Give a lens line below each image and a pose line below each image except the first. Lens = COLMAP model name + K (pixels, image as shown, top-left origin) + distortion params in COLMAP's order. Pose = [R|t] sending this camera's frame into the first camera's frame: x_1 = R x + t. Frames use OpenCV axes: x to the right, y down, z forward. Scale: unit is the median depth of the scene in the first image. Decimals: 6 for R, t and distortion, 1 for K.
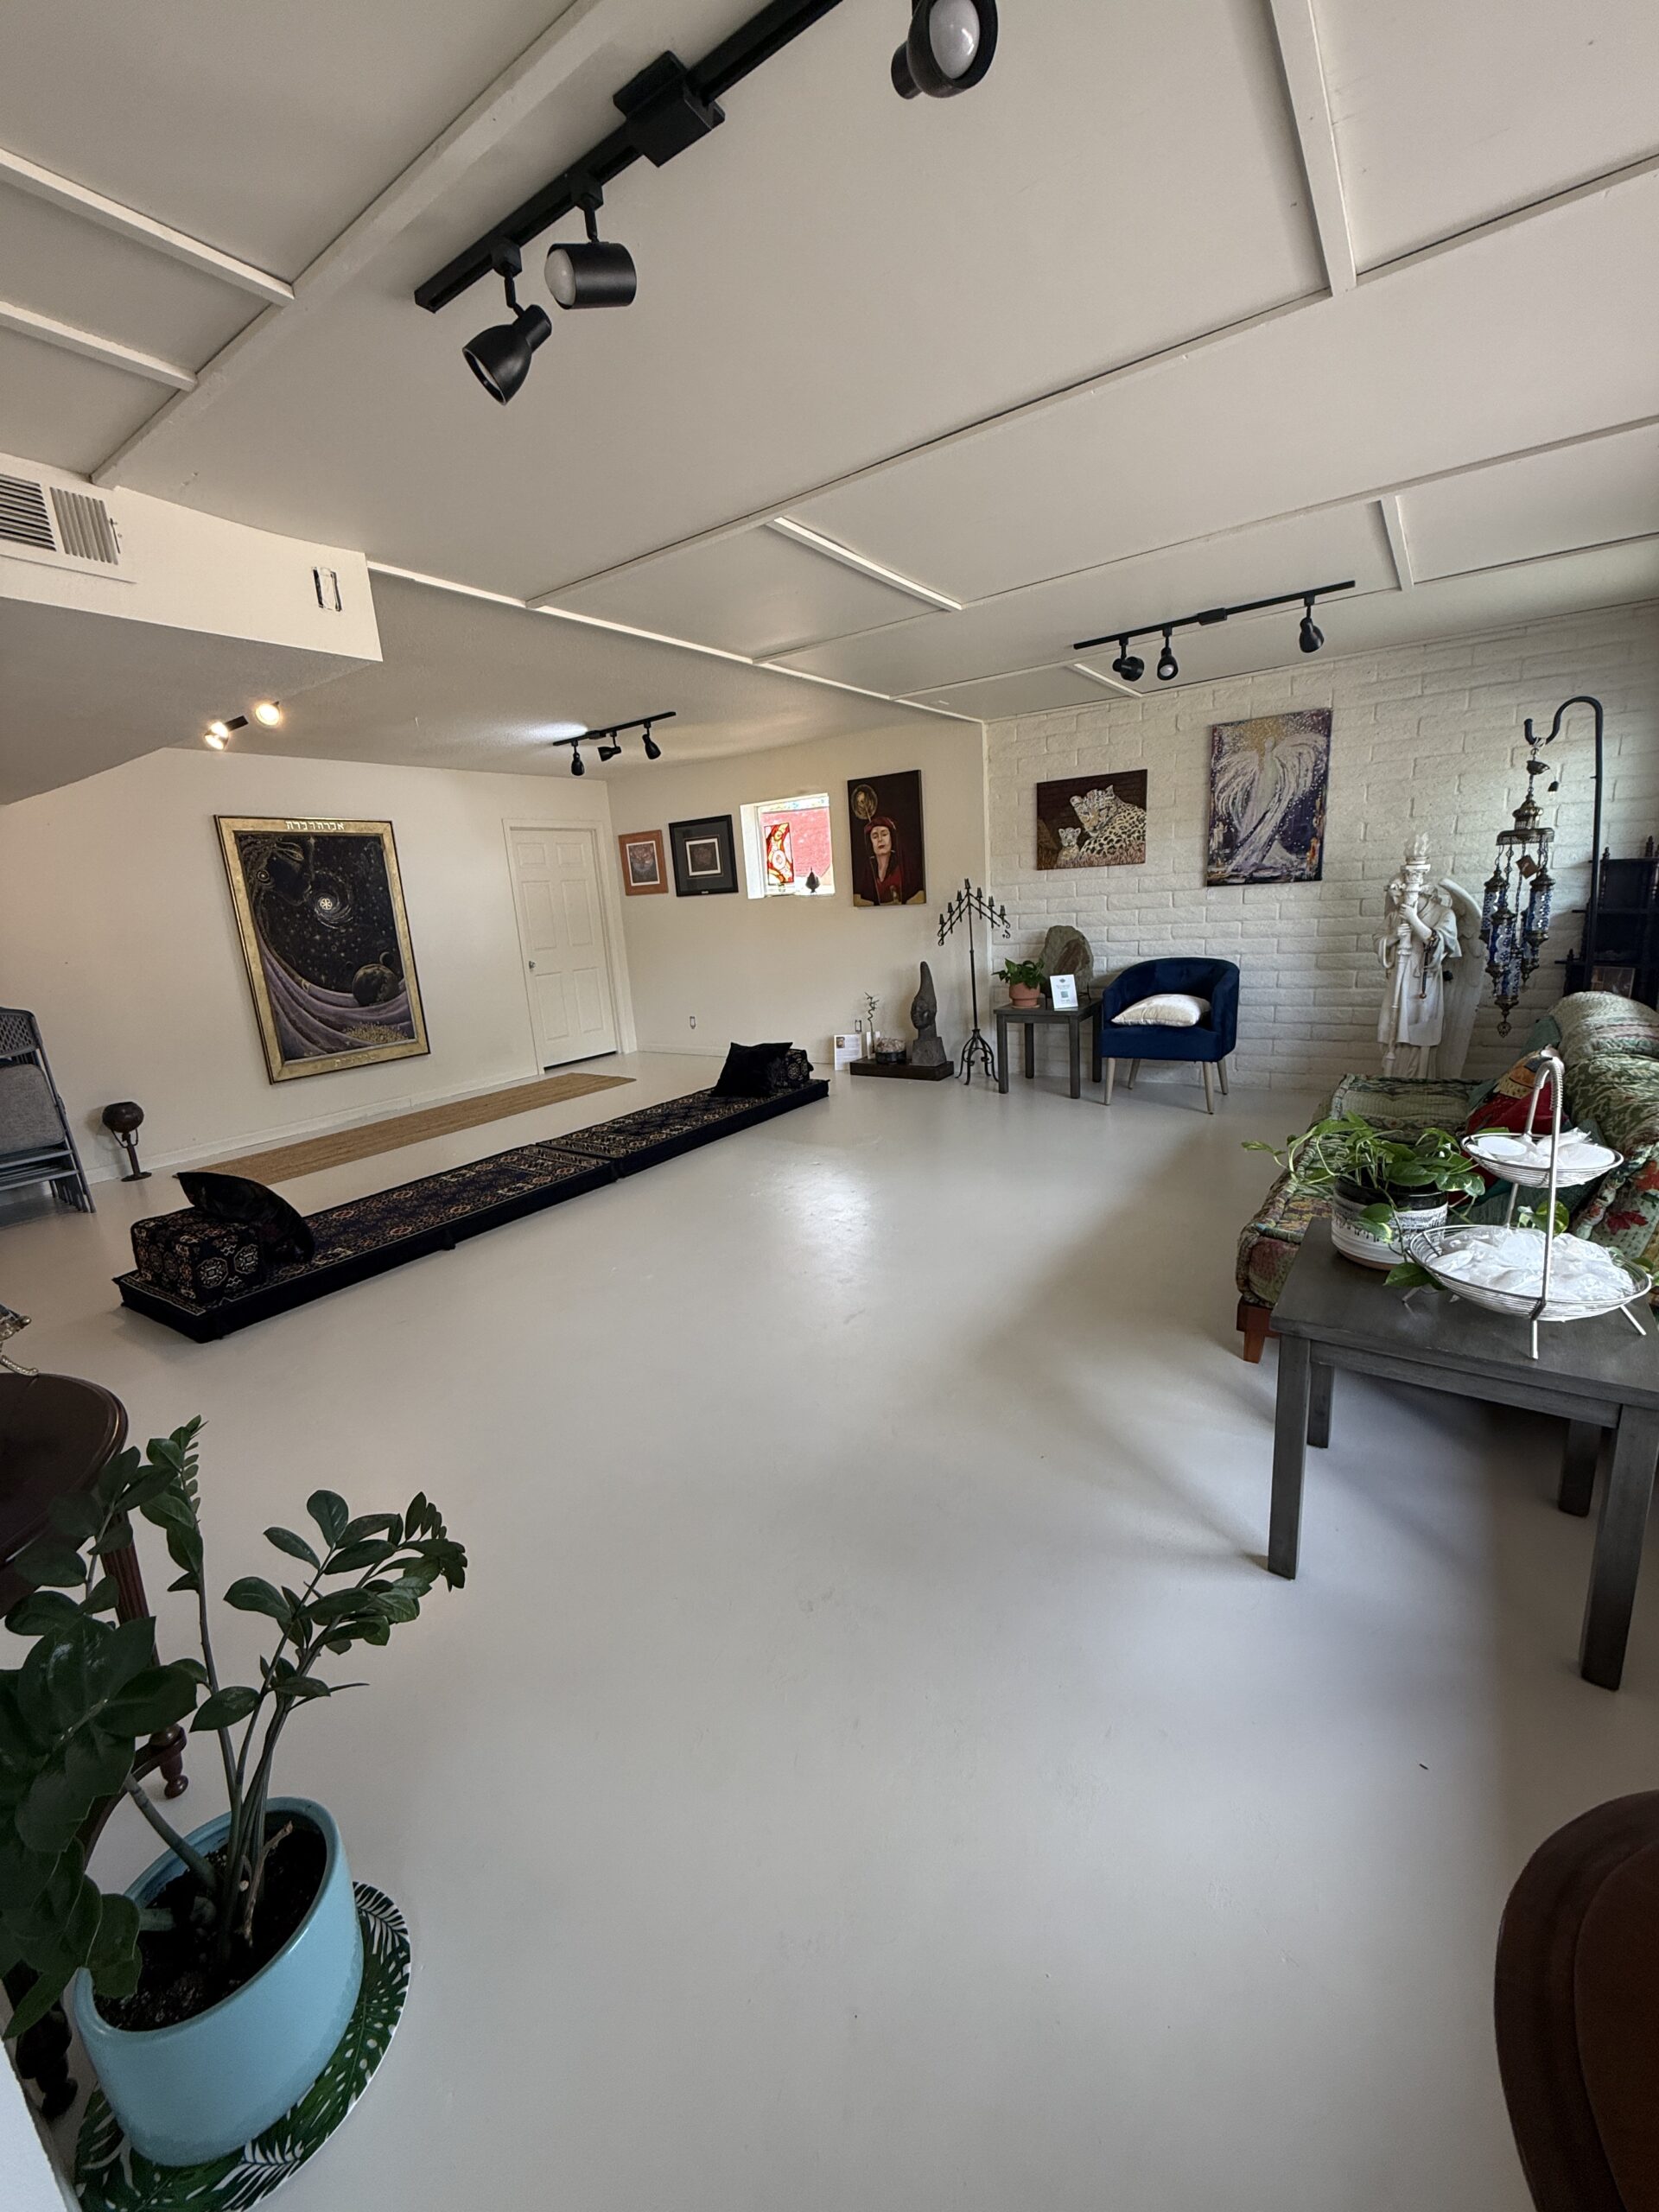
lens RADIAL K [[877.2, 0, 830.0], [0, 877.2, 1100.9], [0, 0, 1]] dist [0.000464, 0.000060]
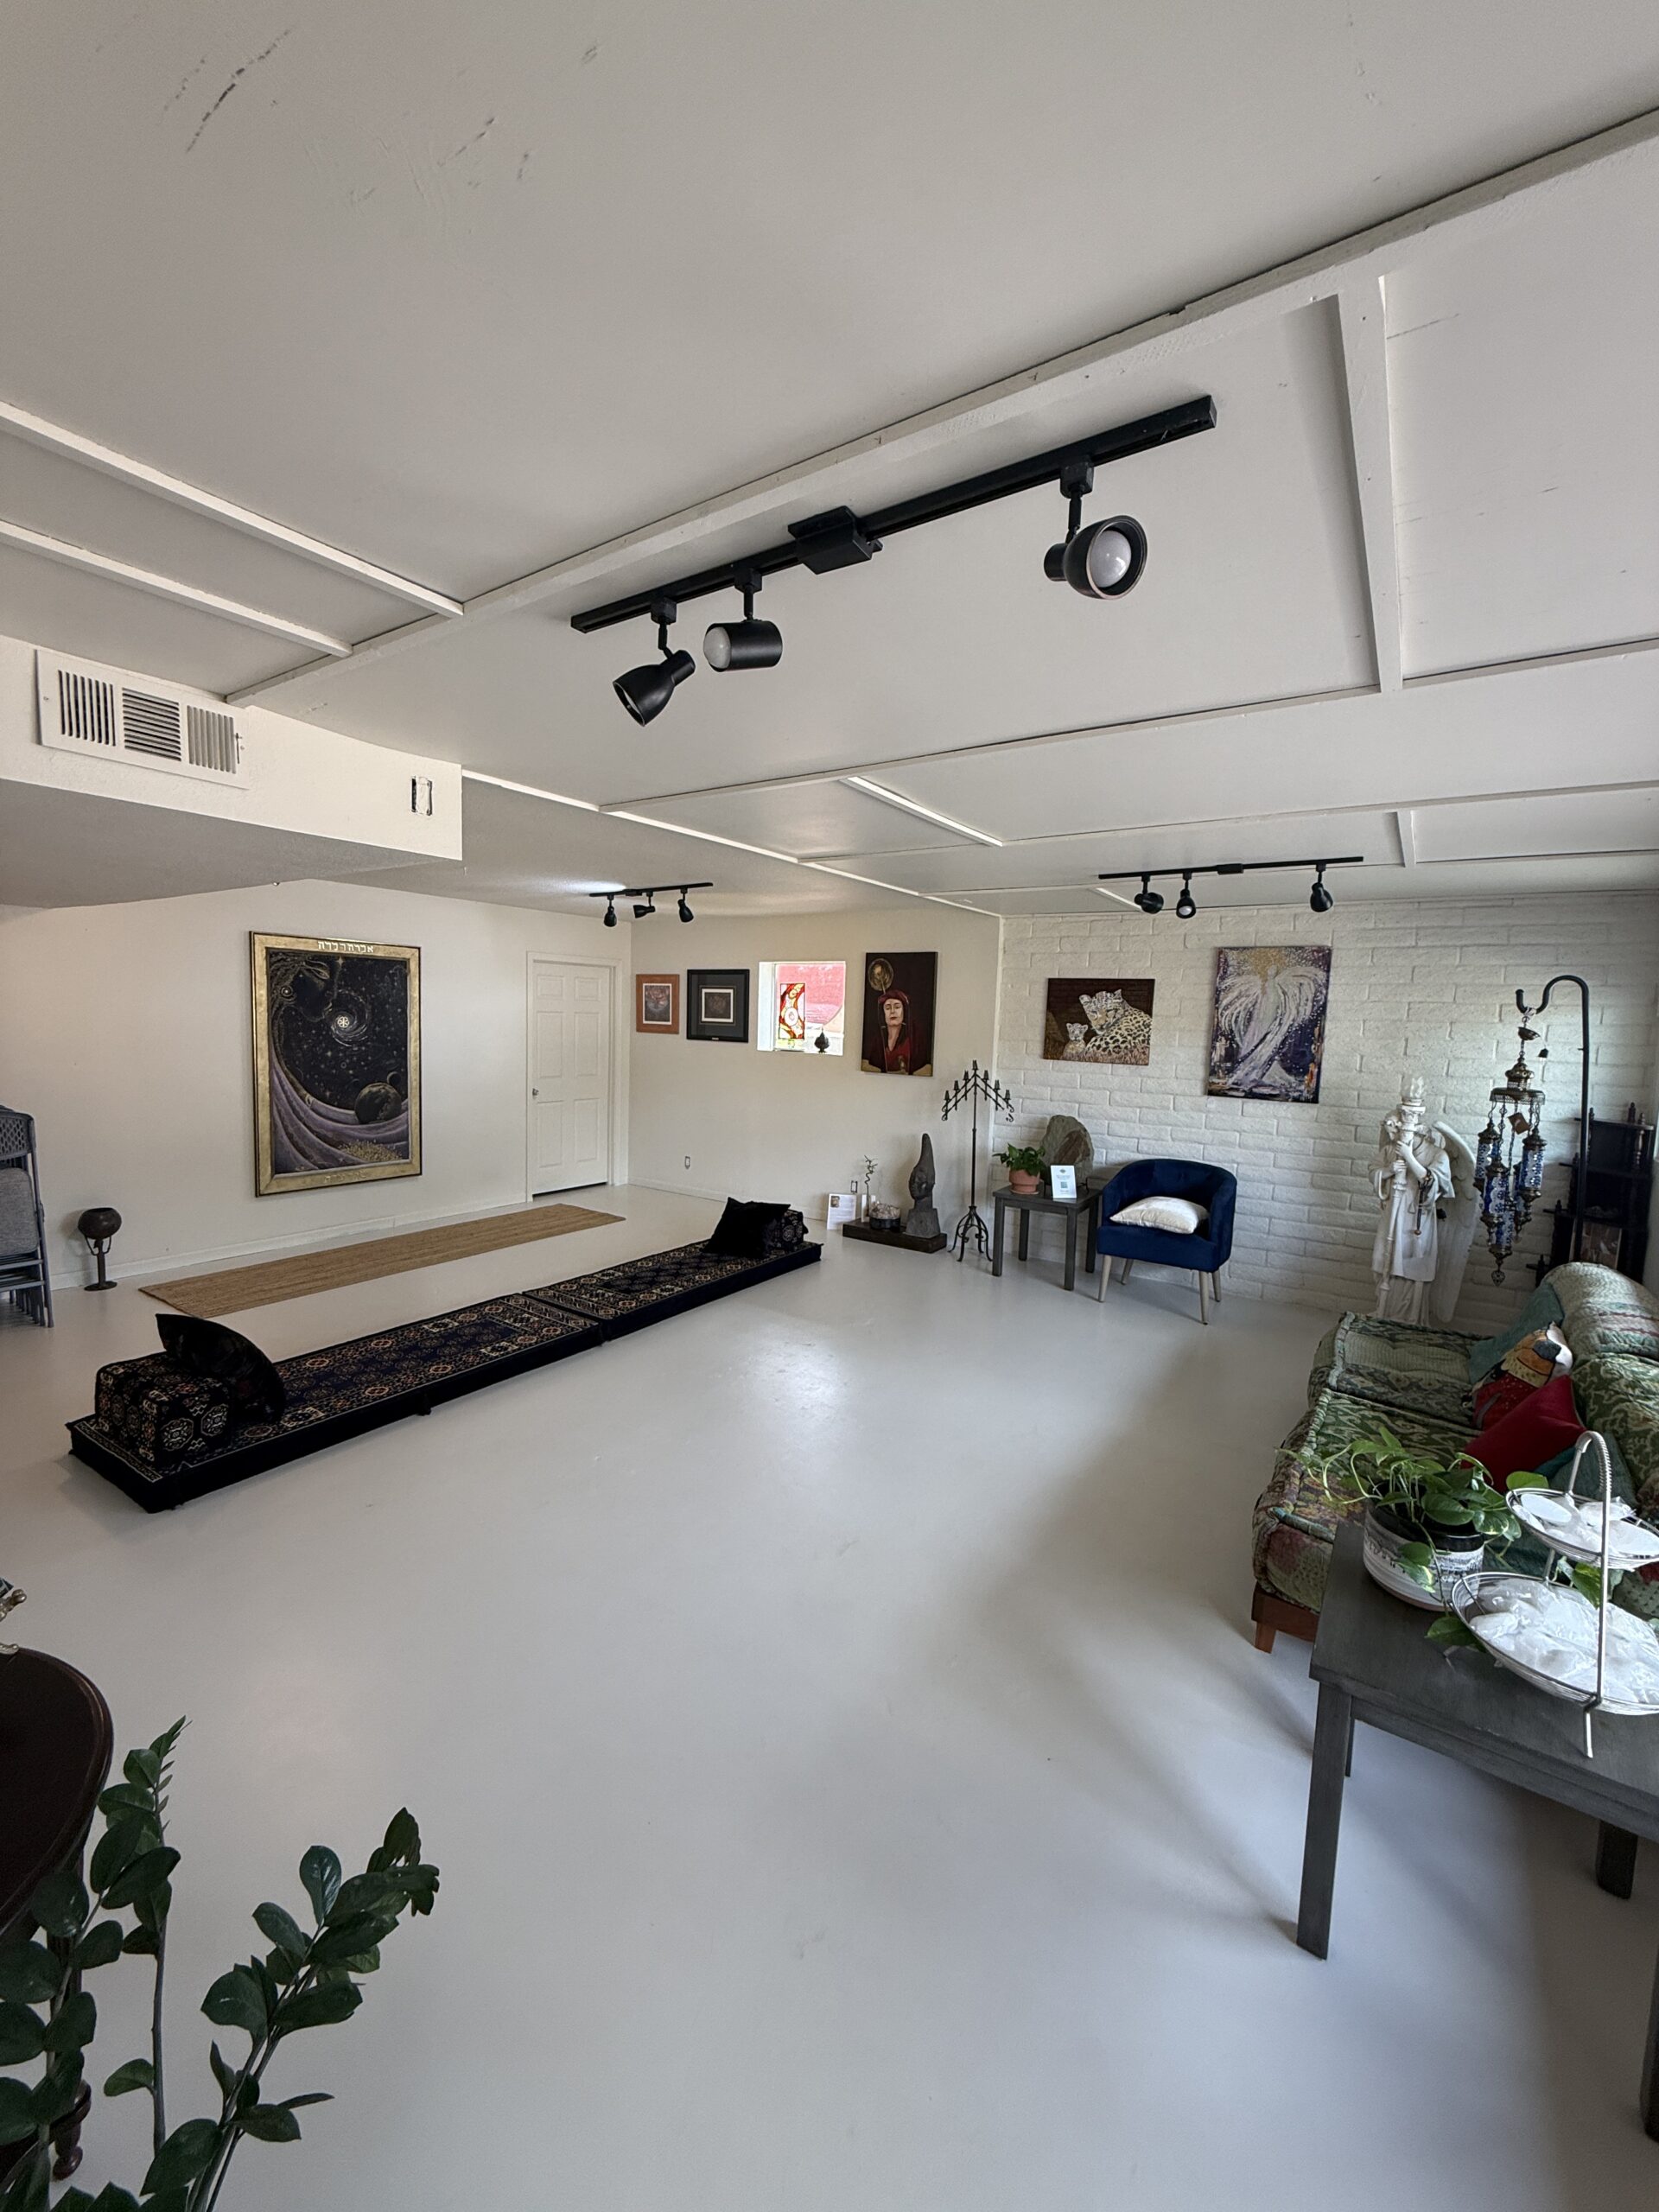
lens RADIAL K [[877.2, 0, 830.0], [0, 877.2, 1100.9], [0, 0, 1]] dist [0.000464, 0.000060]
pose [[0.995129, 0.096735, 0.019010, -0.028297], [-0.093266, 0.986253, -0.136409, -0.051007], [-0.031944, 0.133971, 0.990470, -0.006044]]
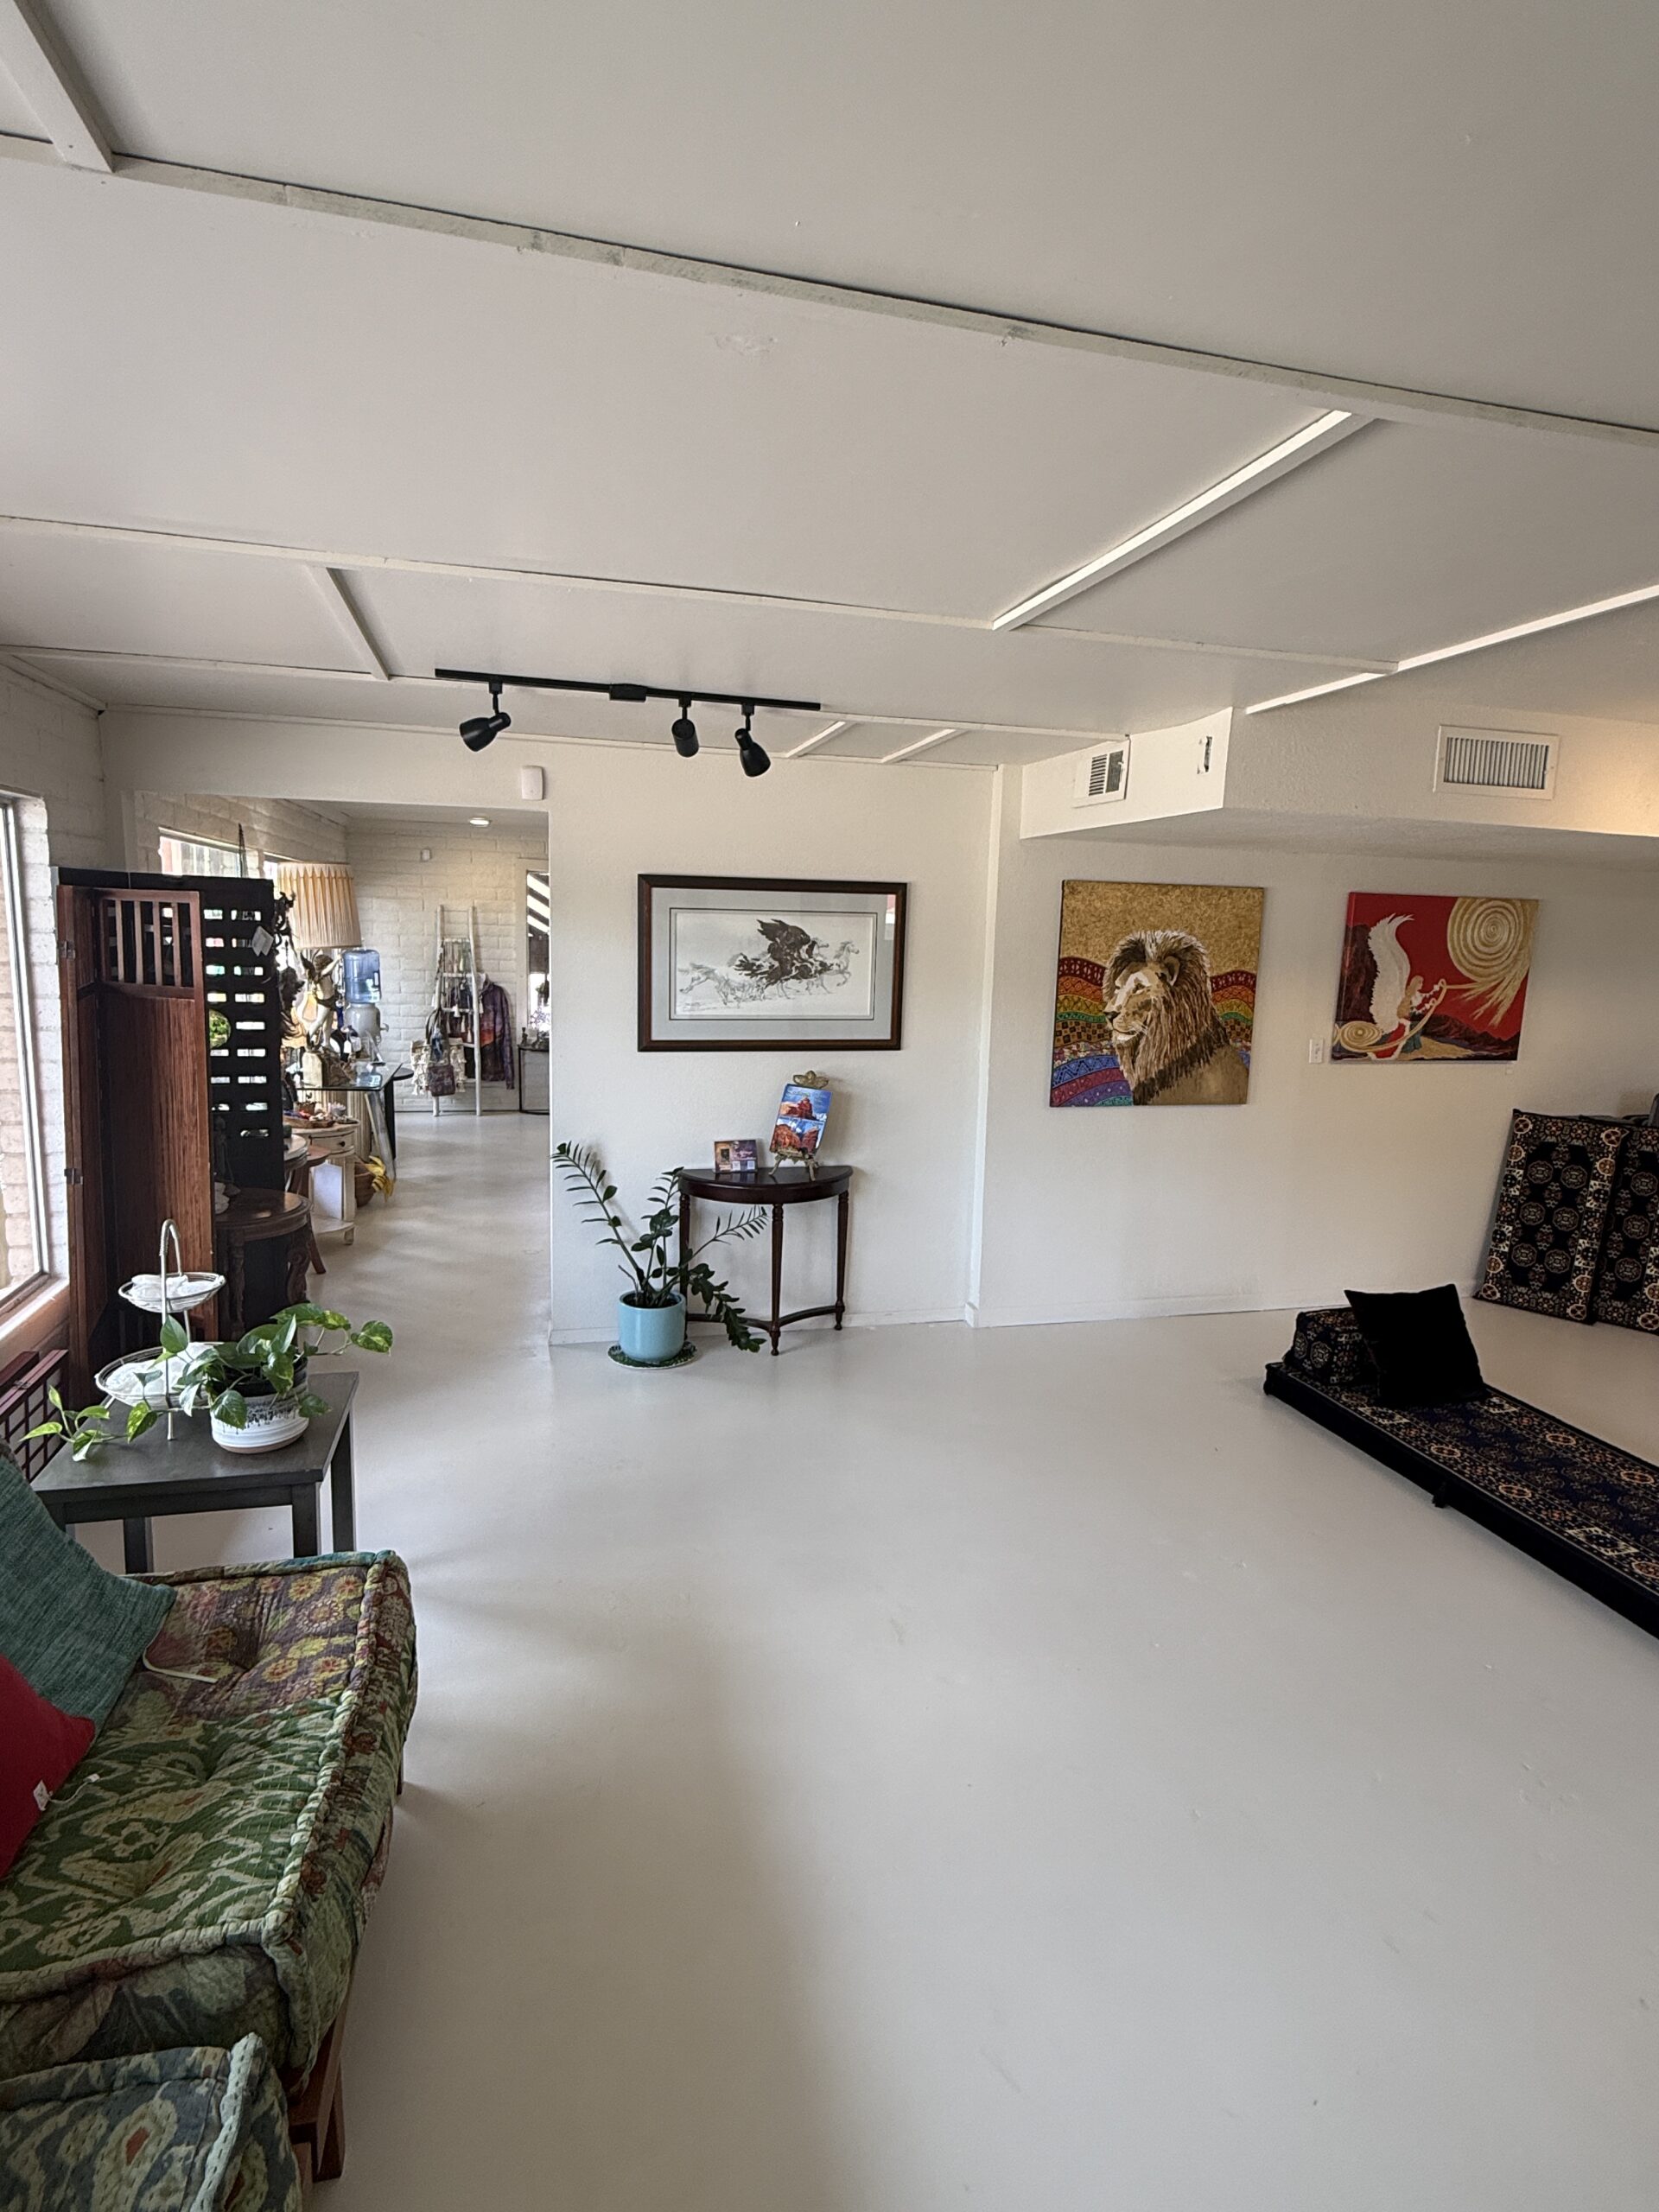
lens RADIAL K [[1165.8, 0, 832.5], [0, 1165.8, 1108.0], [0, 0, 1]] dist [0.001041, -0.000753]
pose [[-0.651305, 0.166646, -0.740291, 0.363124], [-0.160841, 0.923101, 0.349305, -0.255773], [0.741574, 0.346574, -0.574417, 0.687058]]
